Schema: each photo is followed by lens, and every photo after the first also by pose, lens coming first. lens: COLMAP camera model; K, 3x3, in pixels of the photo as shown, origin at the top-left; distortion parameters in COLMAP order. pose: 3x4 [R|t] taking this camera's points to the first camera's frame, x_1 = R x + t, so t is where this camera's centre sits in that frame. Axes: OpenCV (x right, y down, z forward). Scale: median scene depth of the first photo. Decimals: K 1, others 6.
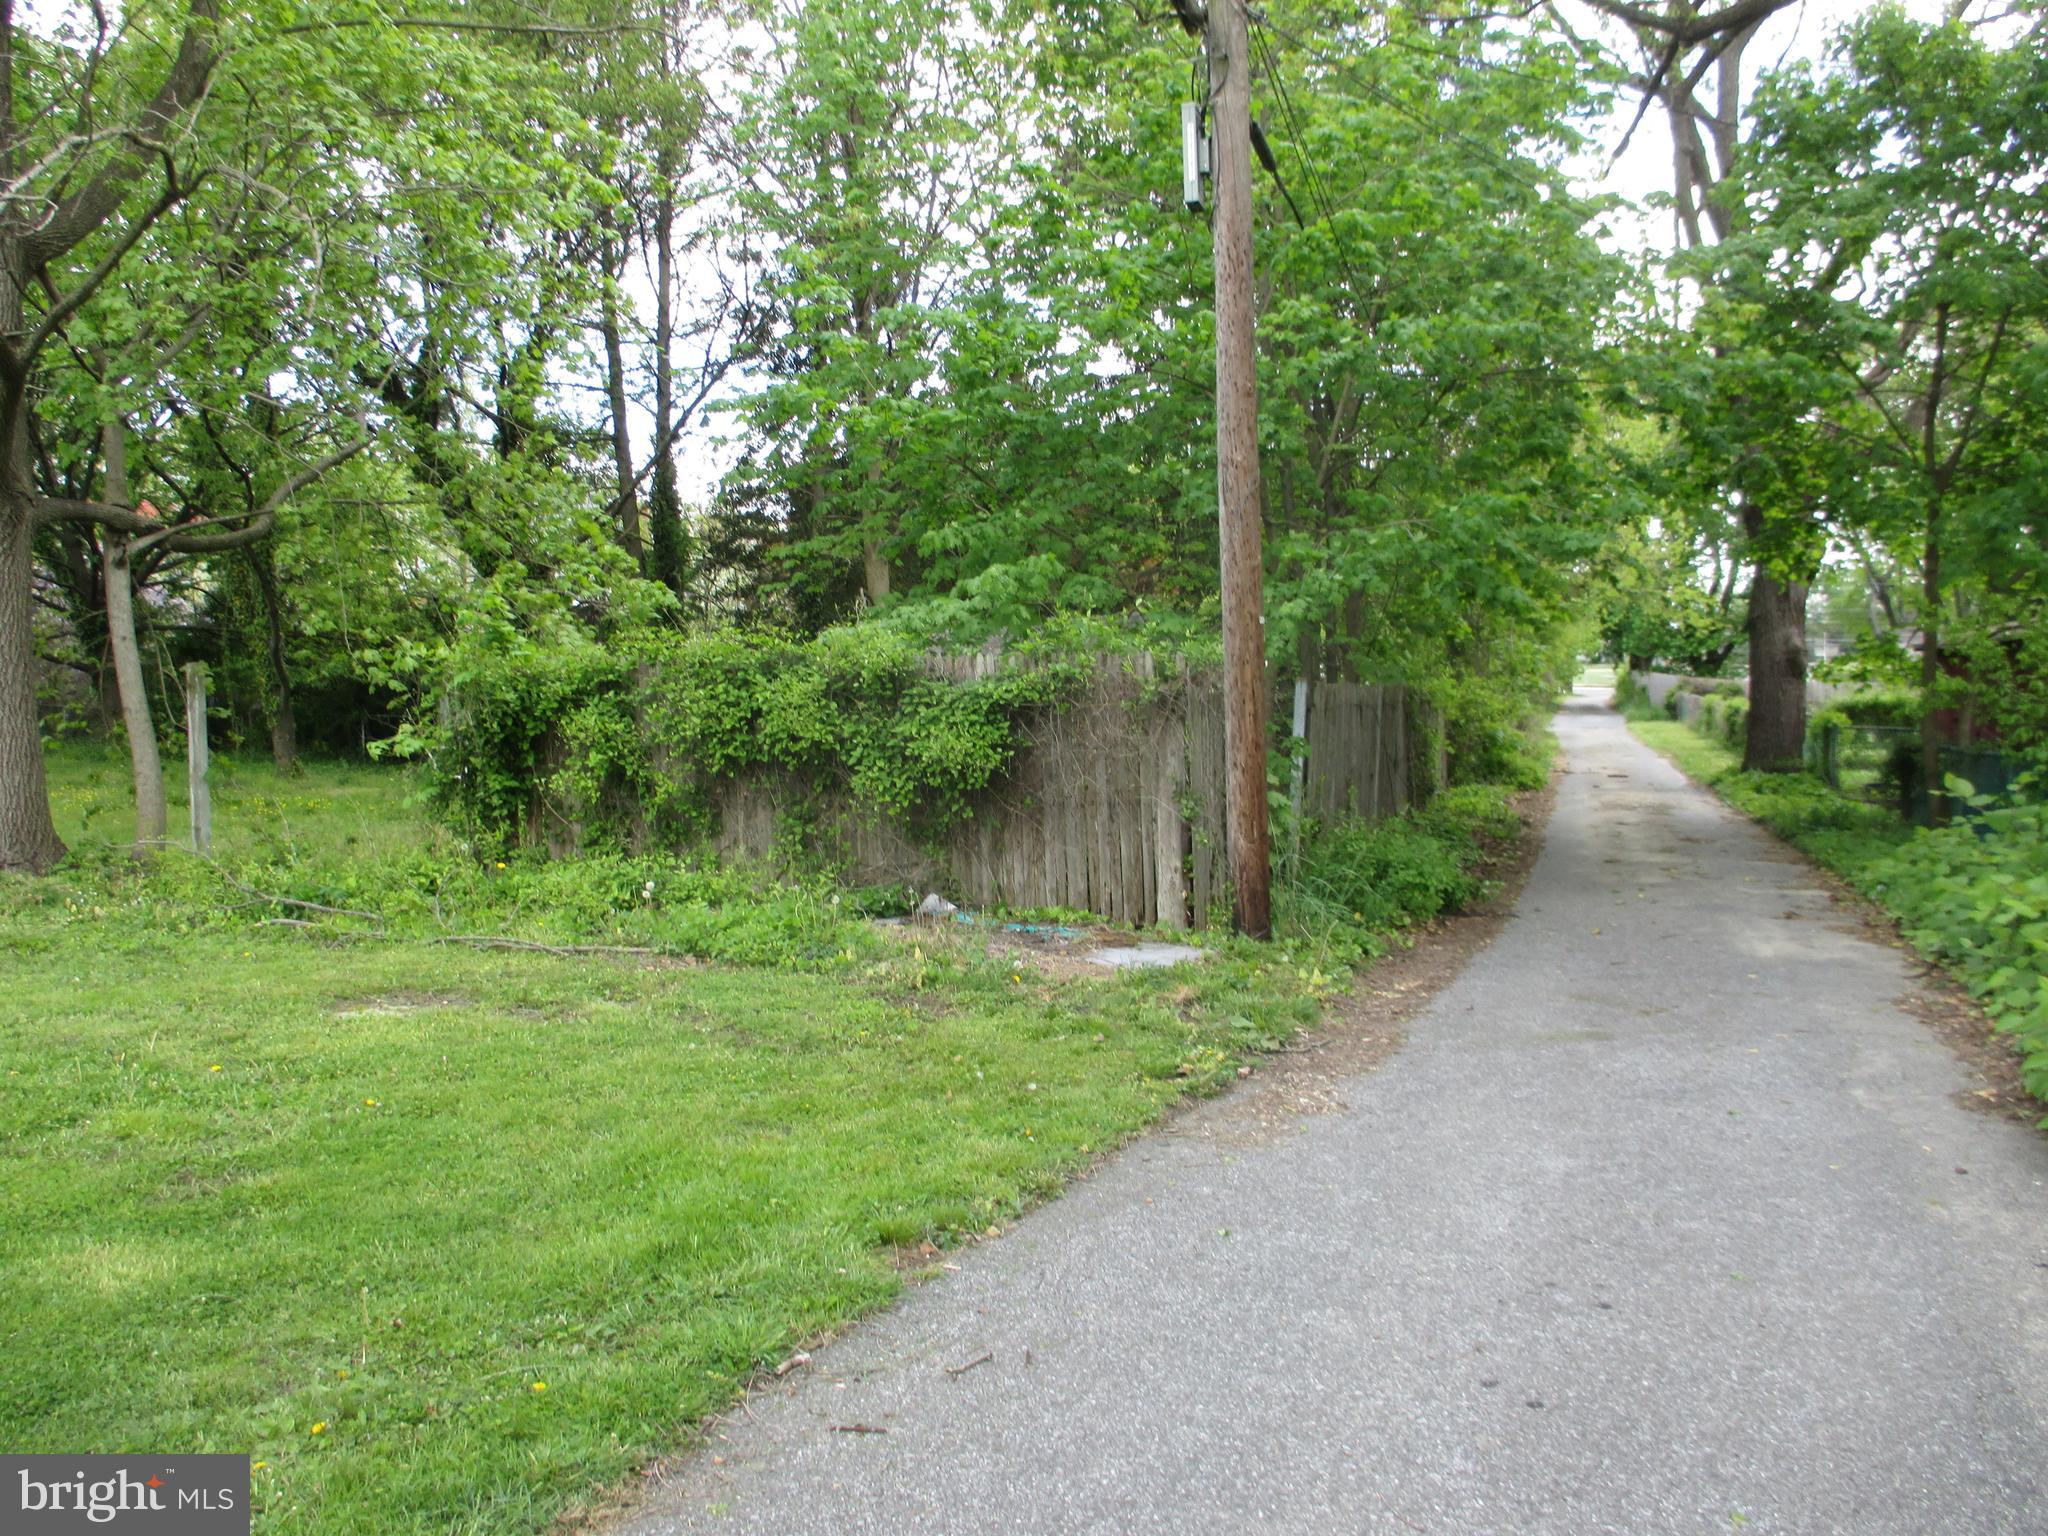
lens RADIAL K [[1671.1, 0, 1033.6], [0, 1671.1, 759.1], [0, 0, 1]] dist [-0.048605, 0.018821]
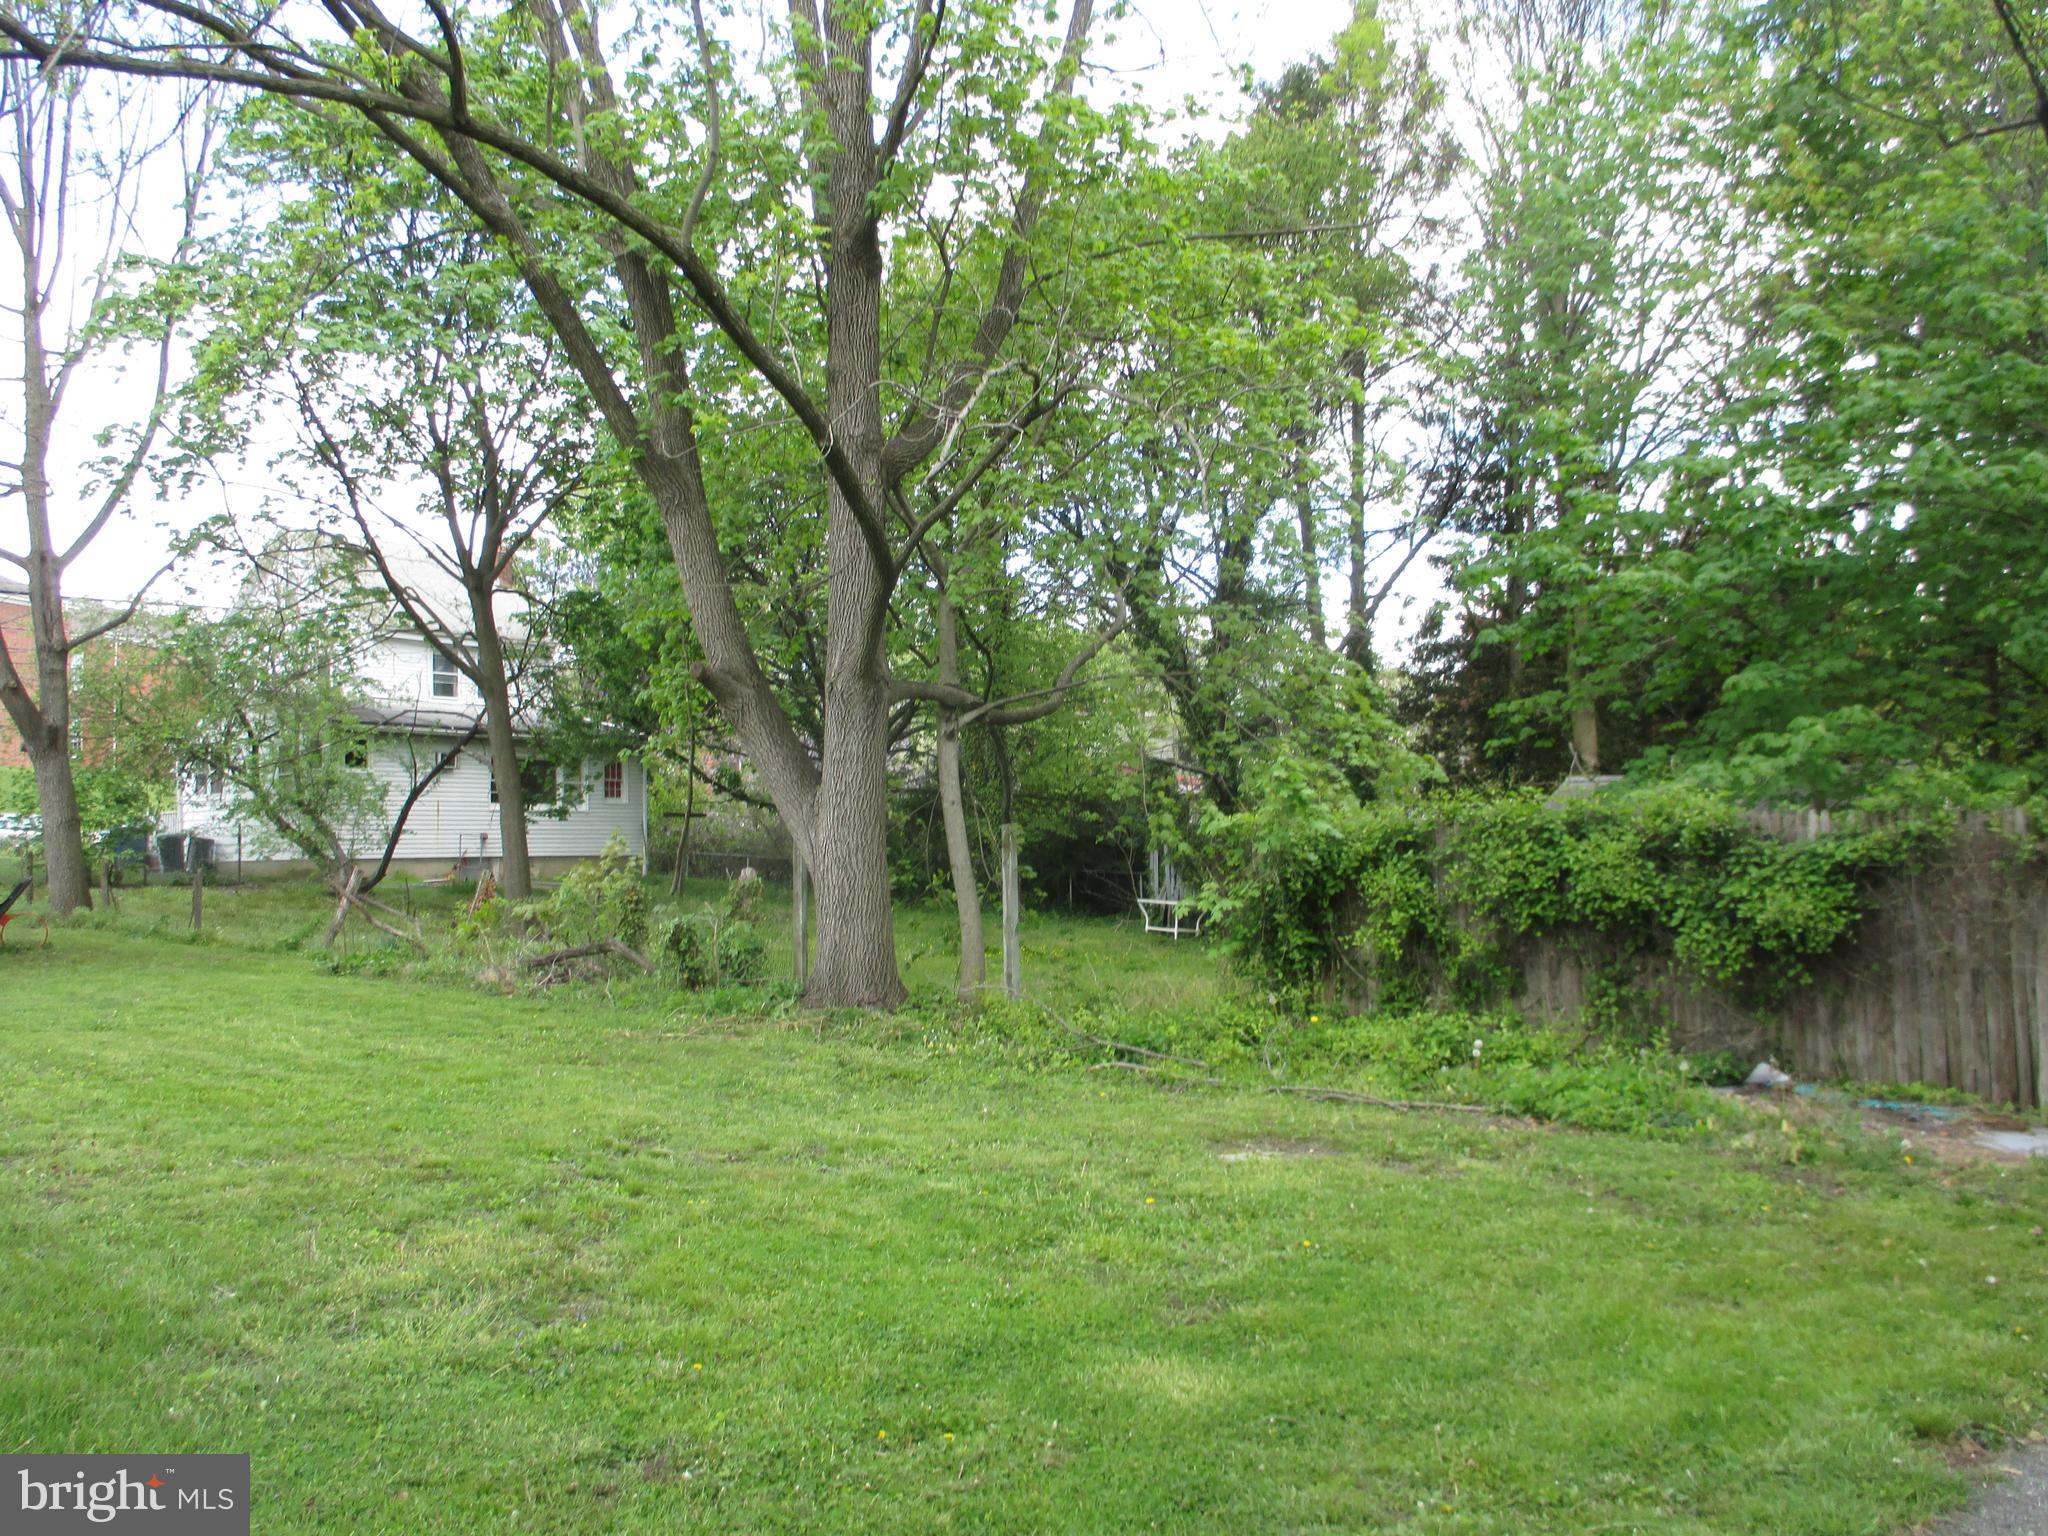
lens RADIAL K [[1671.1, 0, 1009.4], [0, 1671.1, 768.9], [0, 0, 1]] dist [-0.048605, 0.018821]
pose [[0.930238, -0.018080, -0.366510, -0.112944], [-0.013513, 0.996420, -0.083450, -0.002124], [0.366707, 0.082581, 0.926664, -0.046833]]
